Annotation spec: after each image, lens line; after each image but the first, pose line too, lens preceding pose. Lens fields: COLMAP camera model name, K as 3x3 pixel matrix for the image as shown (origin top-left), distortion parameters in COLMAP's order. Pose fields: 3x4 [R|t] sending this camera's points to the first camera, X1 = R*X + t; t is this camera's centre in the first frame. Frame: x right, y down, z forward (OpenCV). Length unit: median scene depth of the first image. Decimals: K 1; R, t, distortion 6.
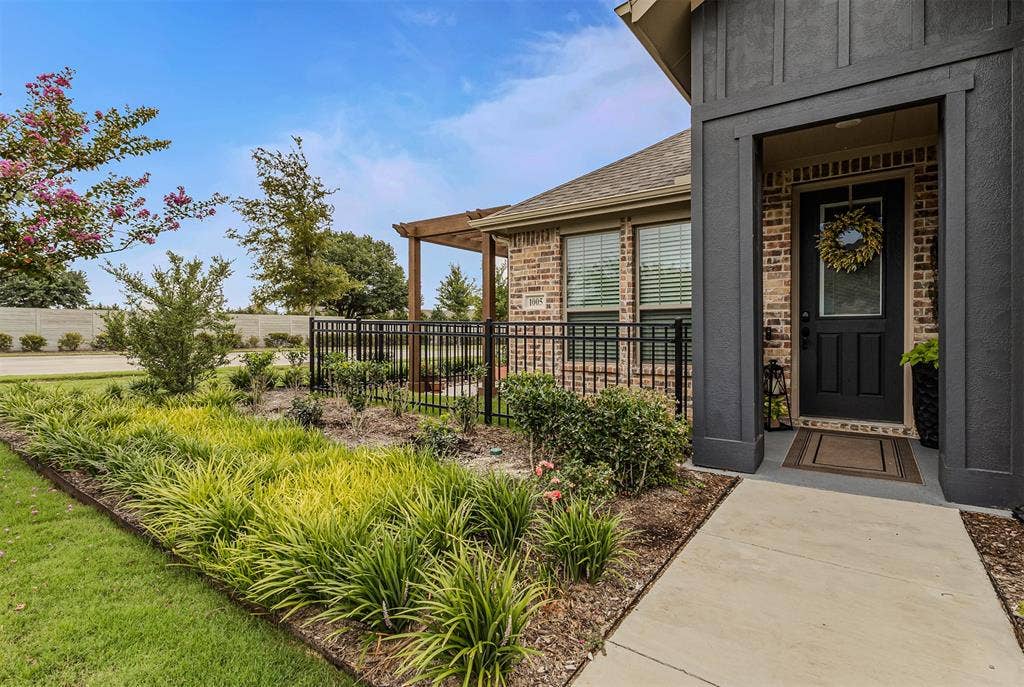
lens RADIAL K [[517.0, 0, 507.0], [0, 517.0, 339.6], [0, 0, 1]] dist [0.013819, -0.002510]
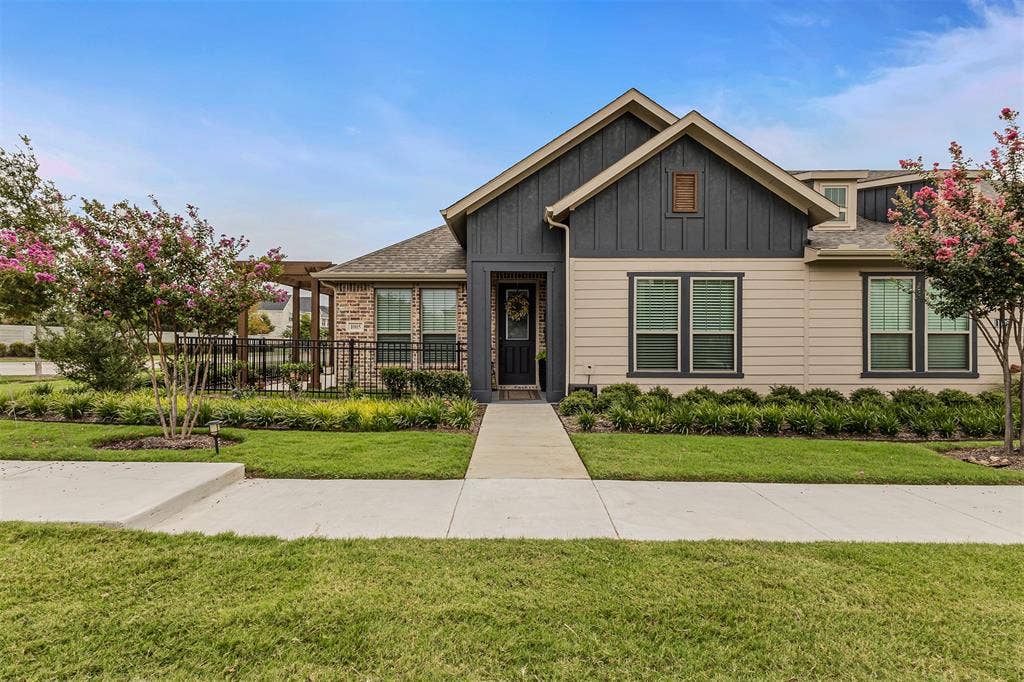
lens RADIAL K [[517.0, 0, 510.6], [0, 517.0, 344.0], [0, 0, 1]] dist [0.013819, -0.002510]
pose [[0.818871, 0.002542, 0.573972, -0.544915], [0.001745, 0.999975, -0.006919, -0.008860], [-0.573975, 0.006667, 0.818846, -0.688451]]
